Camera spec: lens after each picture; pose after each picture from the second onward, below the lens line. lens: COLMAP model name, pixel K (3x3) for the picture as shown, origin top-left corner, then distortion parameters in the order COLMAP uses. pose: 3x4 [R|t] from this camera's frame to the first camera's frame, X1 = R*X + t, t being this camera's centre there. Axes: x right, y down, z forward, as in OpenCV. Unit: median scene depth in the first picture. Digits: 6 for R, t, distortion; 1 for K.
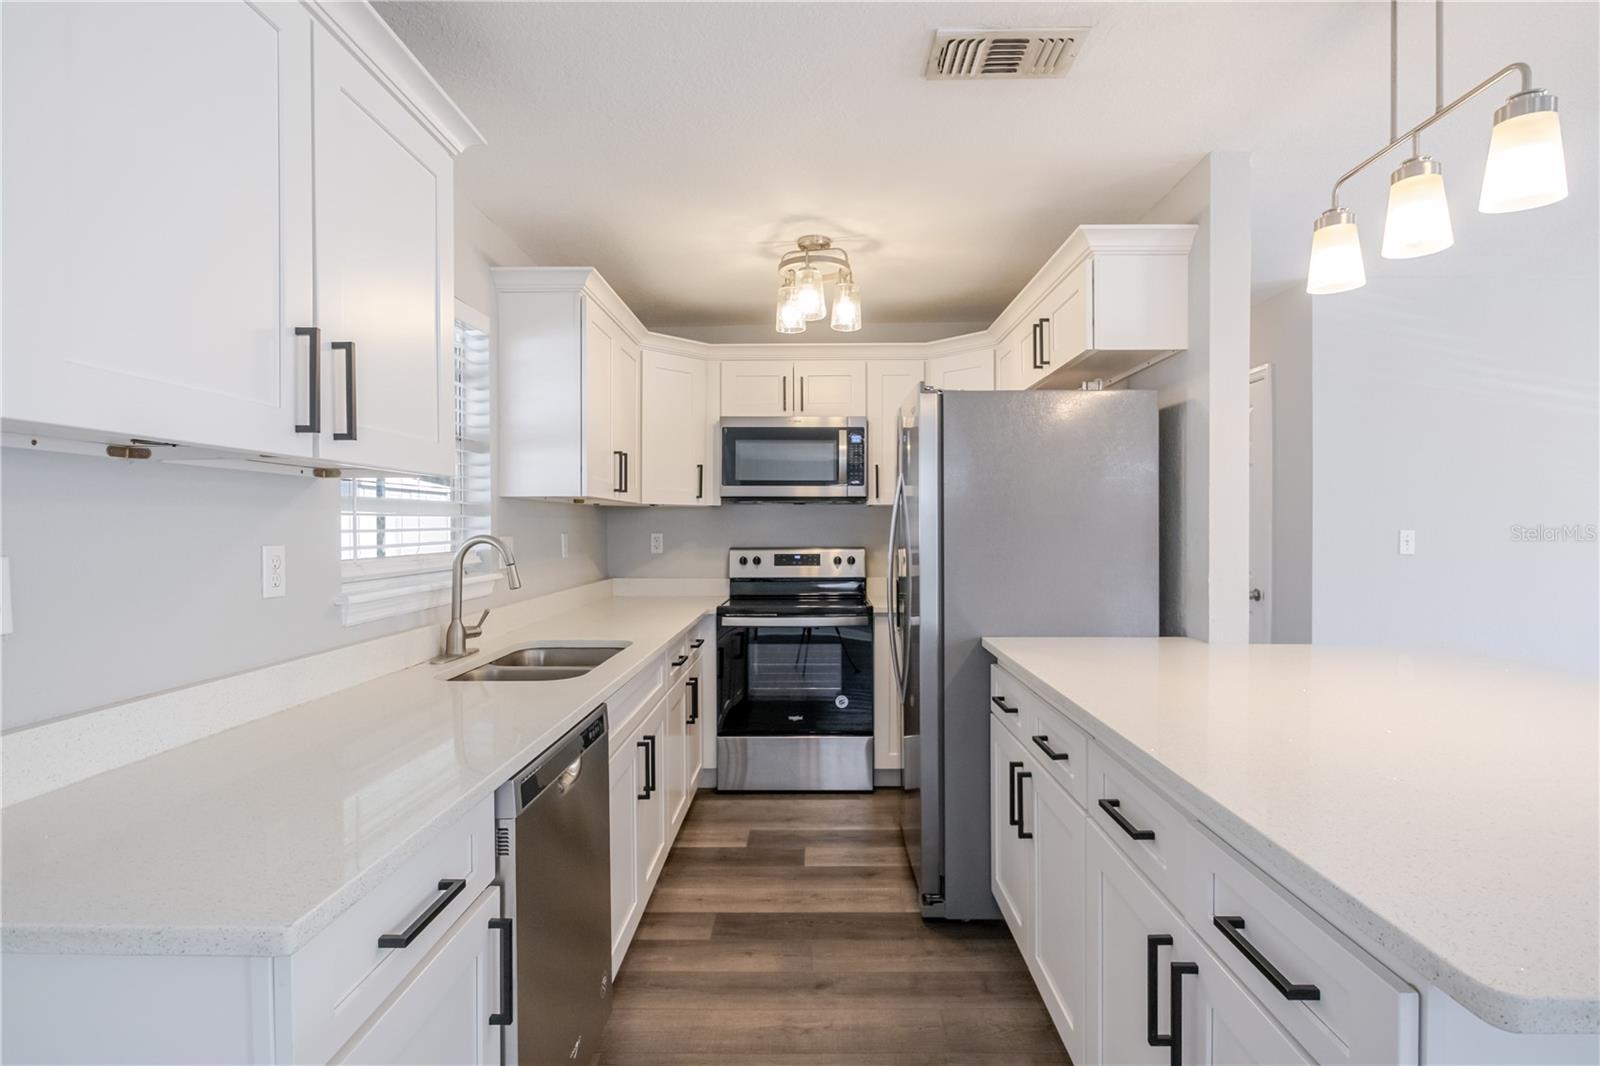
lens RADIAL K [[797.3, 0, 808.2], [0, 797.3, 534.3], [0, 0, 1]] dist [-0.006498, -0.000206]
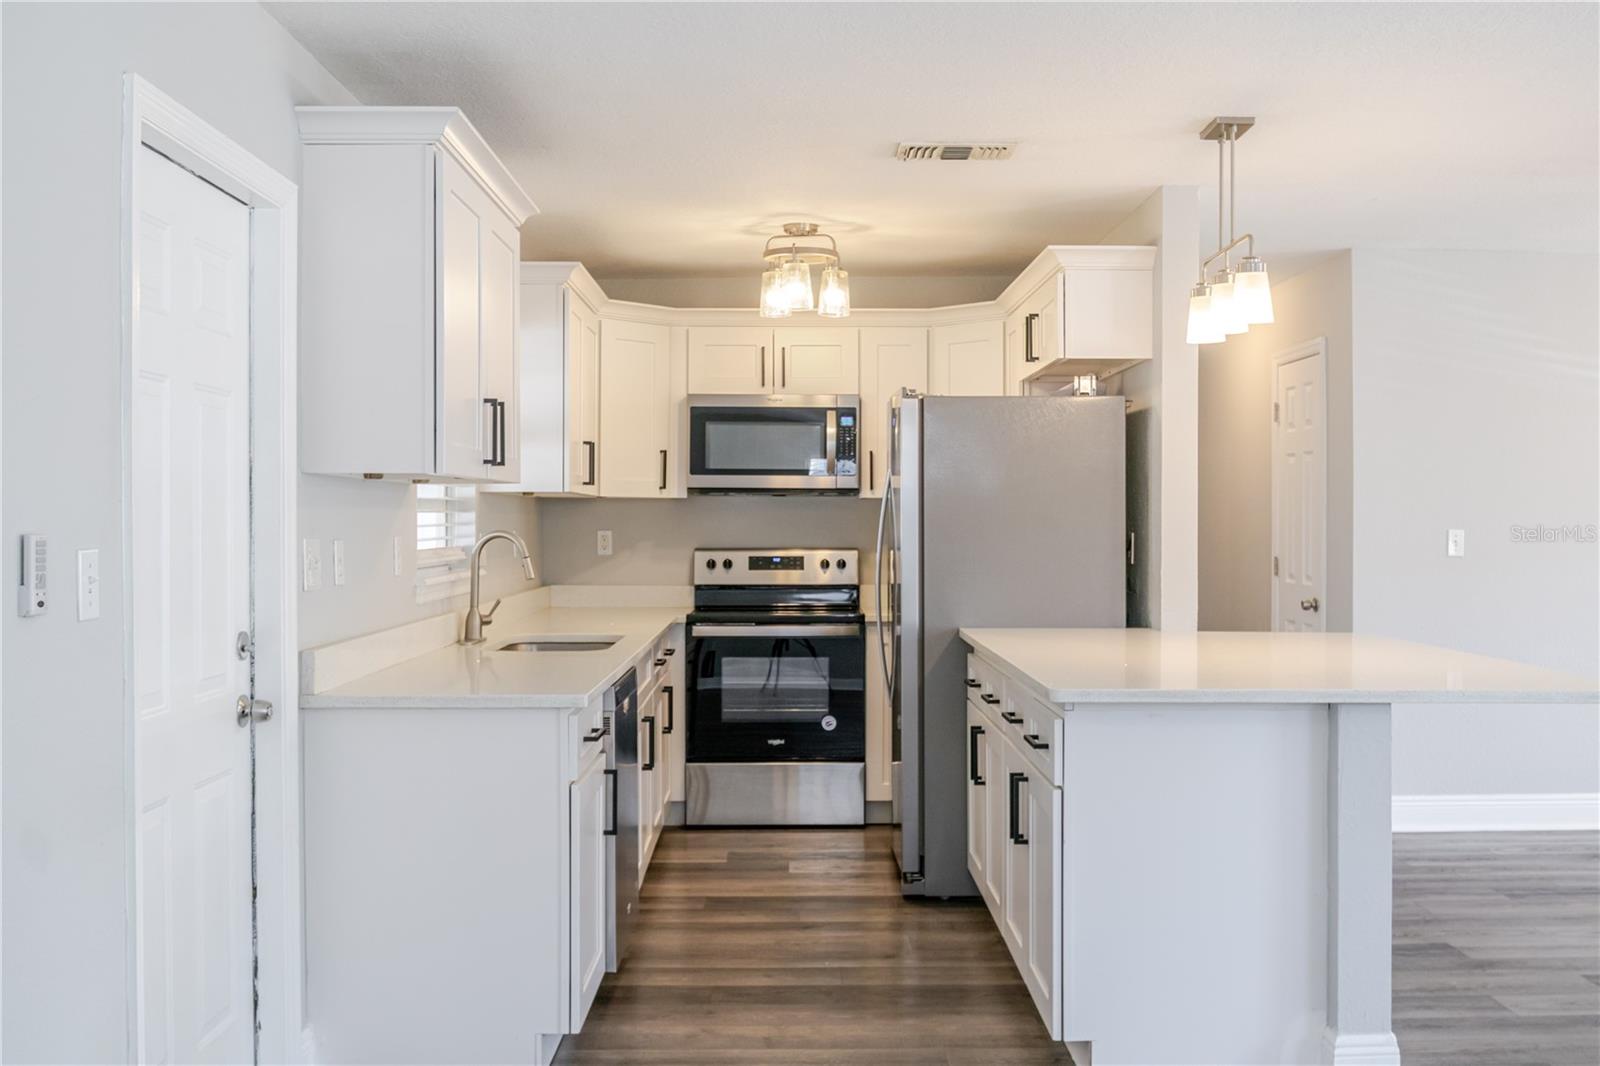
lens RADIAL K [[1481.5, 0, 800.0], [0, 1481.5, 533.0], [0, 0, 1]] dist [-0.343651, -0.002636]
pose [[0.999825, 0.003036, 0.018476, -0.020258], [-0.002988, 0.999992, -0.002605, 0.005298], [-0.018483, 0.002549, 0.999826, -0.620354]]
